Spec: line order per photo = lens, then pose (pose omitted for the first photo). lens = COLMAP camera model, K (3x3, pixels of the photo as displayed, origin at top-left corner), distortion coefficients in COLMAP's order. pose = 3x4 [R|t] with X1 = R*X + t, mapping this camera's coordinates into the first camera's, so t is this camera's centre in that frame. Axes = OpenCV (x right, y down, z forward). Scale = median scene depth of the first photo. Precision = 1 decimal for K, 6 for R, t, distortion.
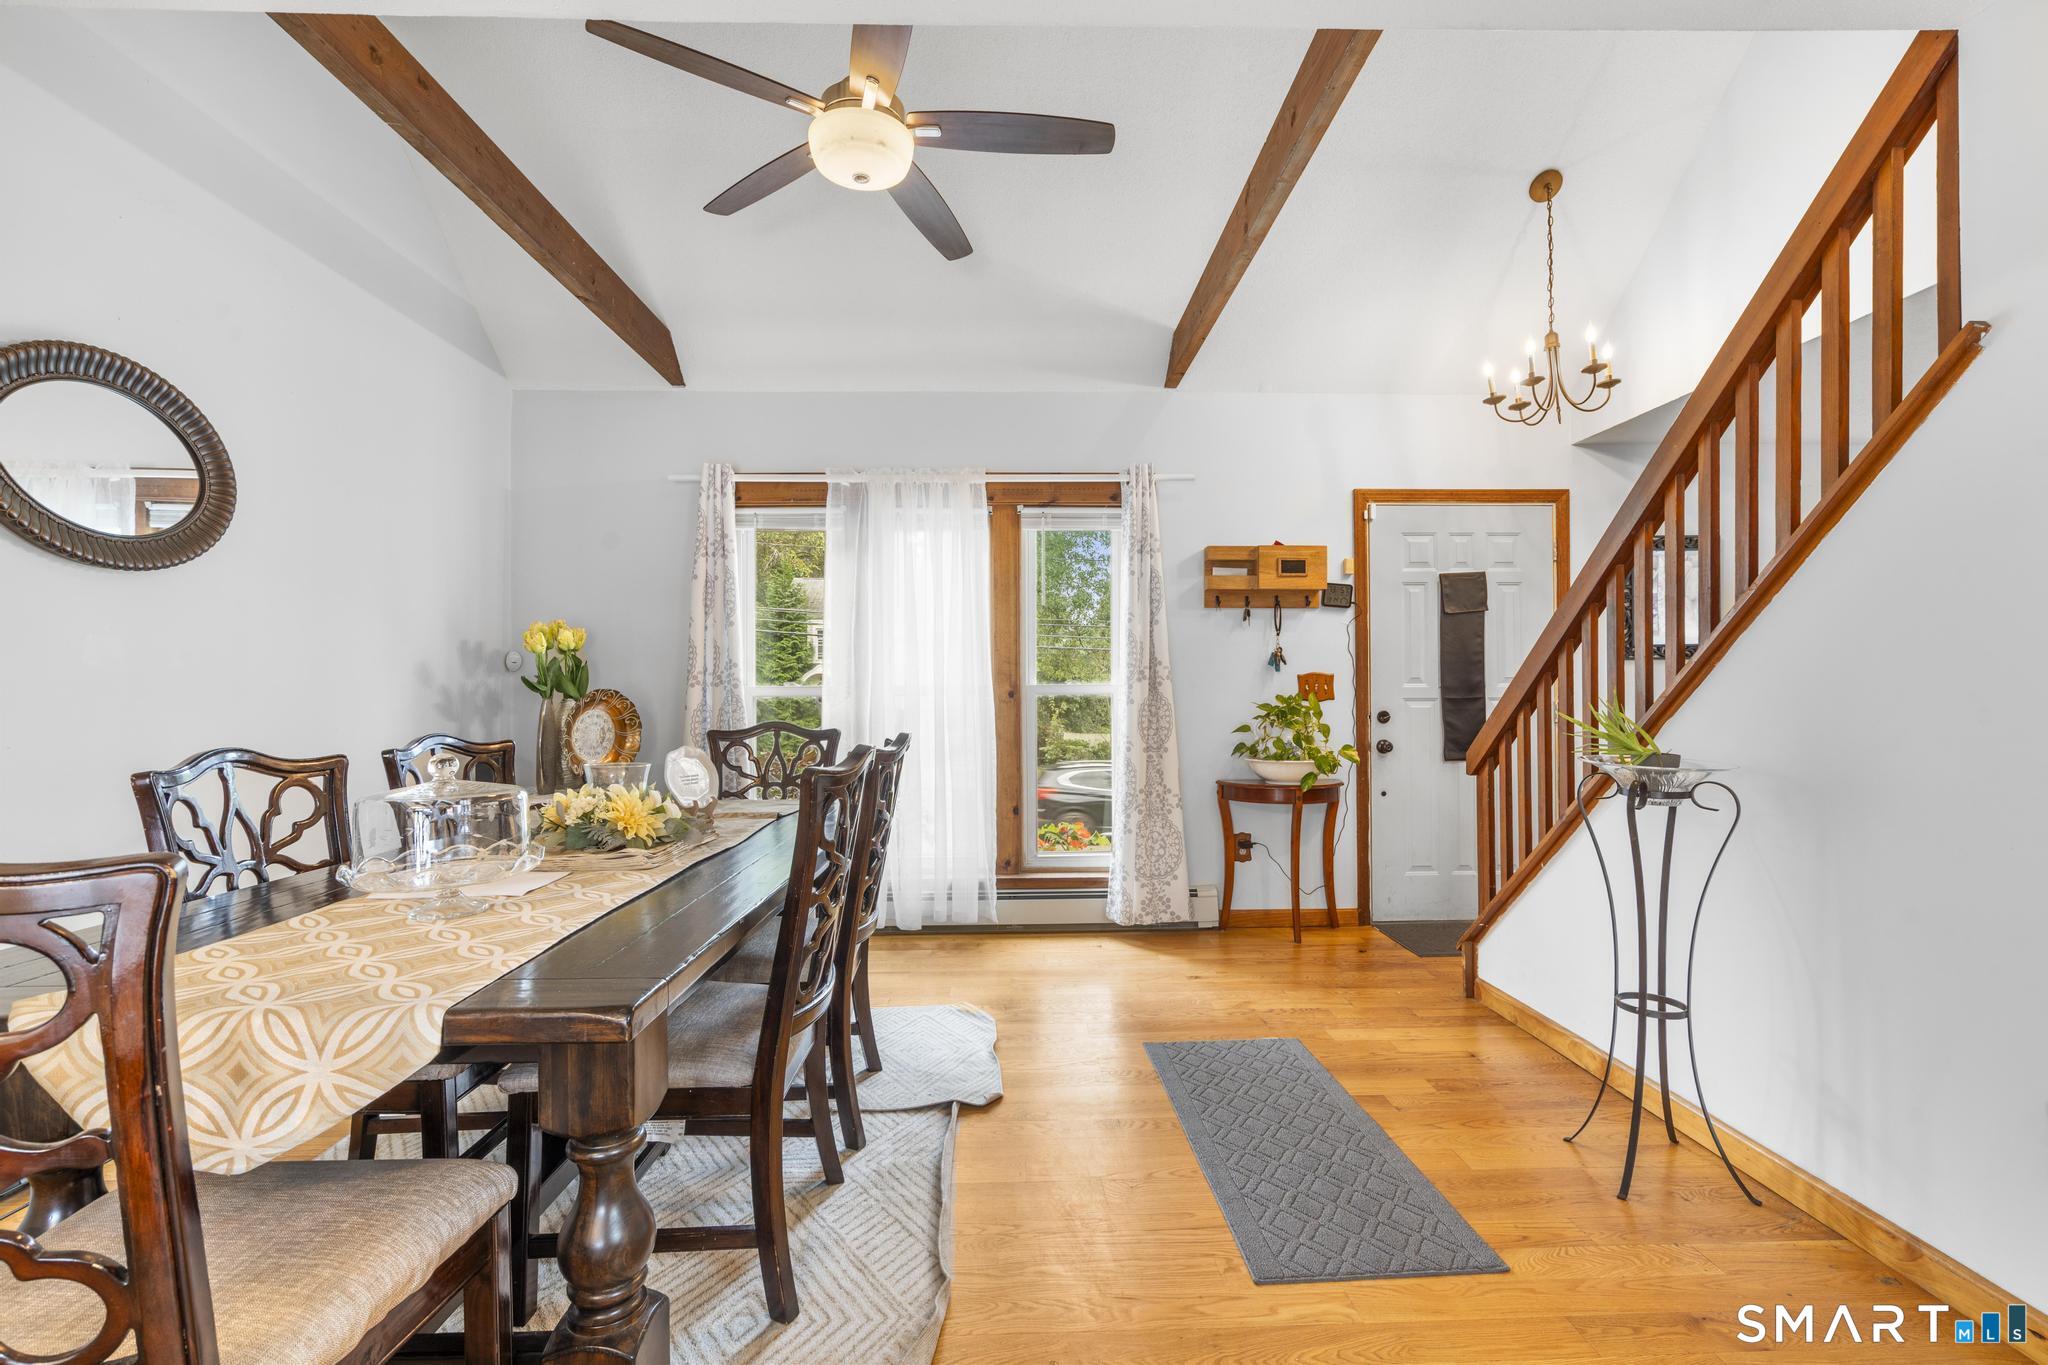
lens RADIAL K [[911.6, 0, 1026.4], [0, 911.6, 691.2], [0, 0, 1]] dist [-0.004057, -0.000085]
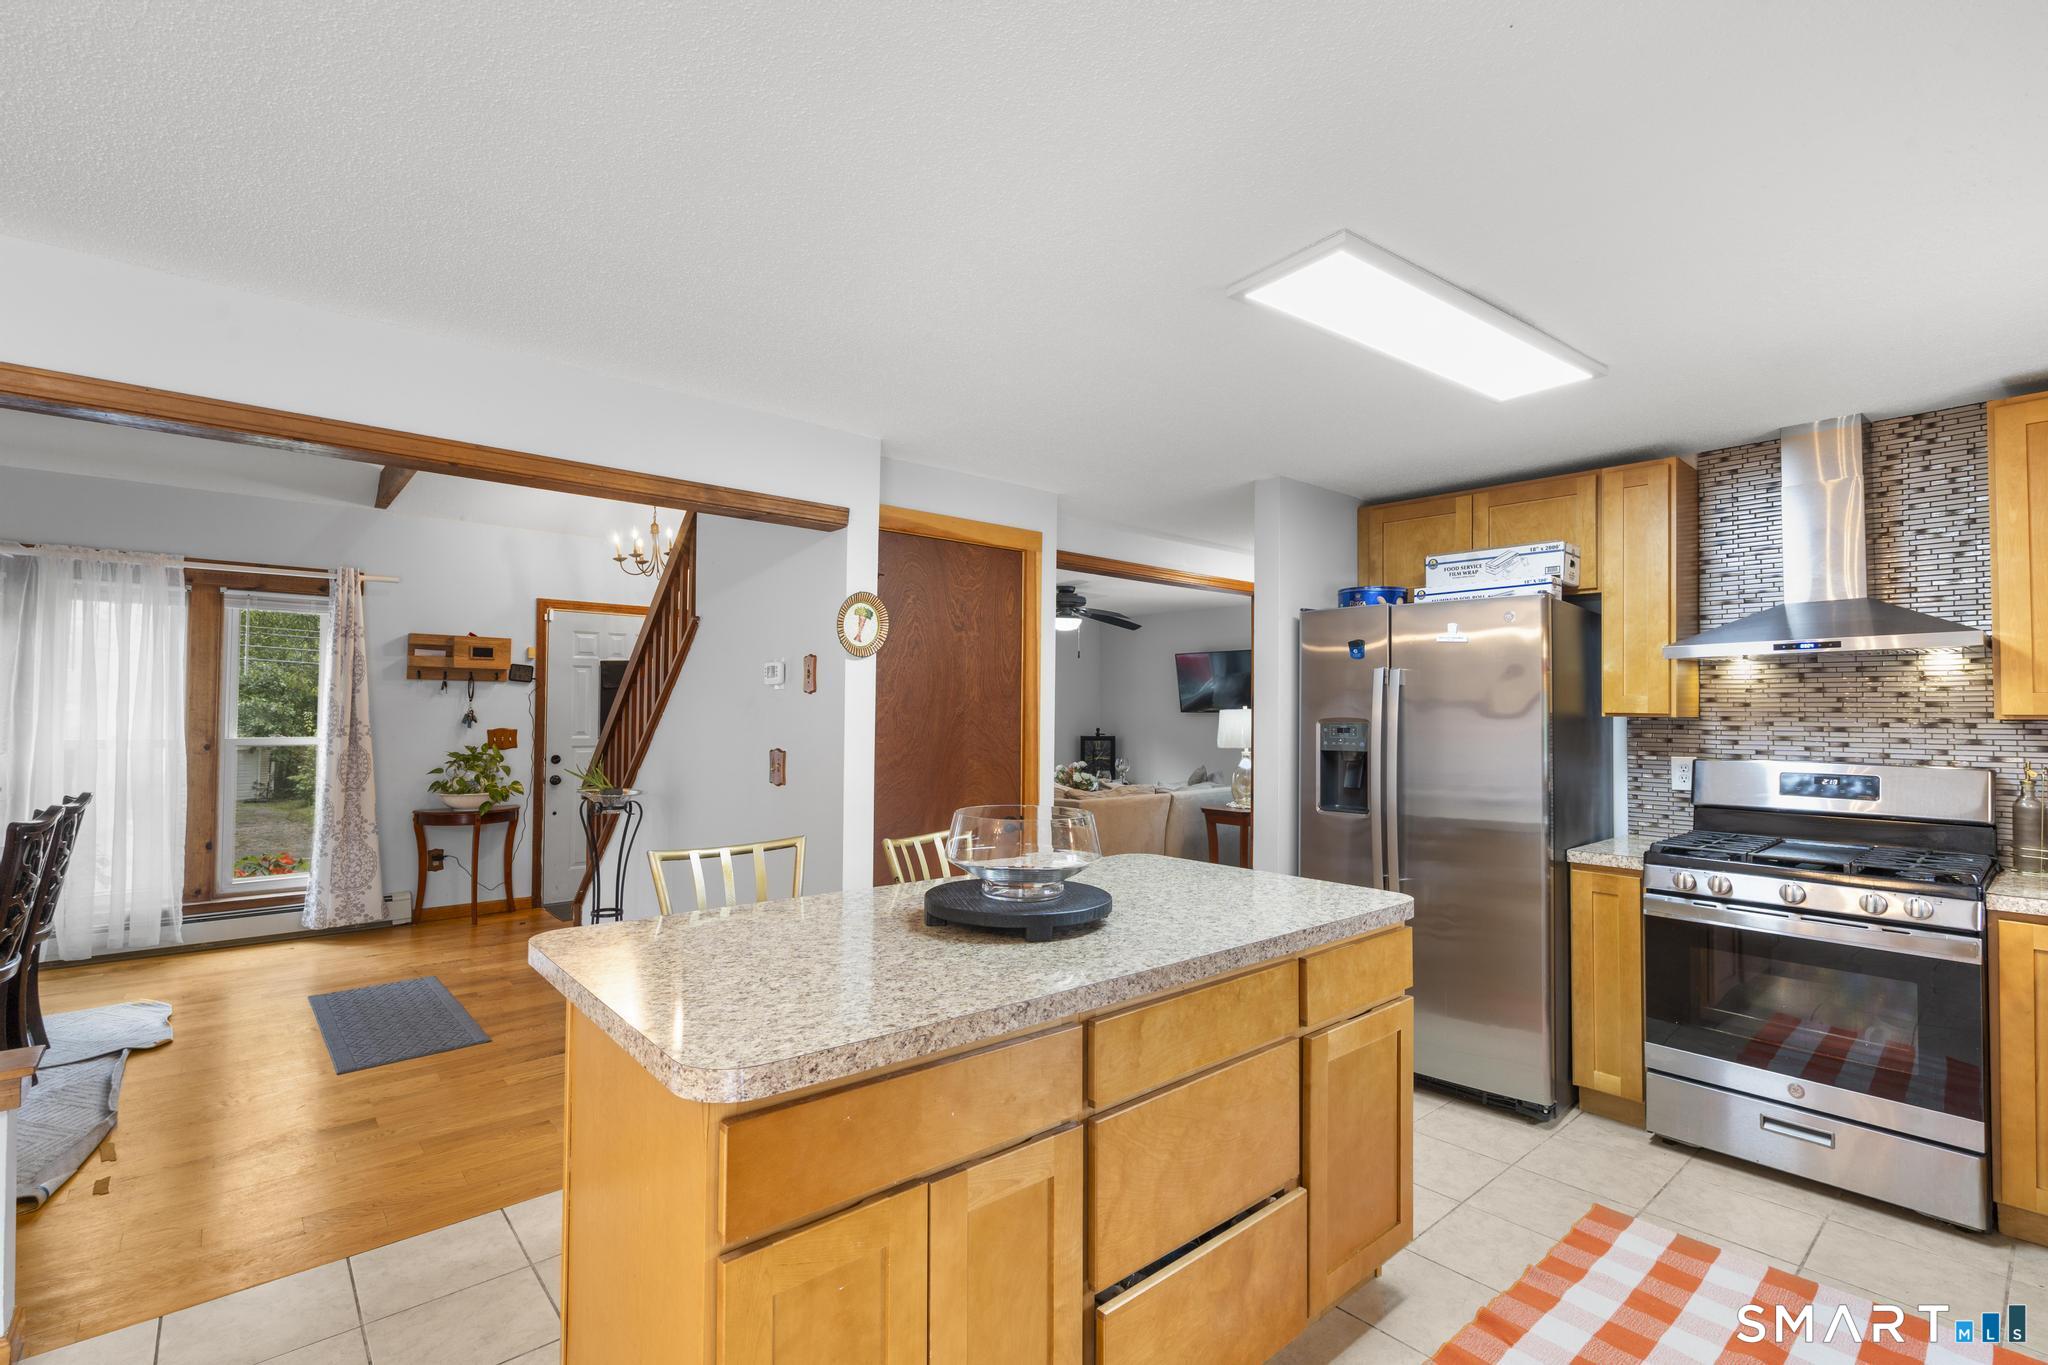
lens RADIAL K [[911.6, 0, 1027.4], [0, 911.6, 686.9], [0, 0, 1]] dist [-0.004057, -0.000085]
pose [[0.772022, 0.027917, 0.634983, 0.054858], [-0.013715, 0.999534, -0.027269, -0.057818], [-0.635448, 0.012343, 0.772045, -0.586850]]
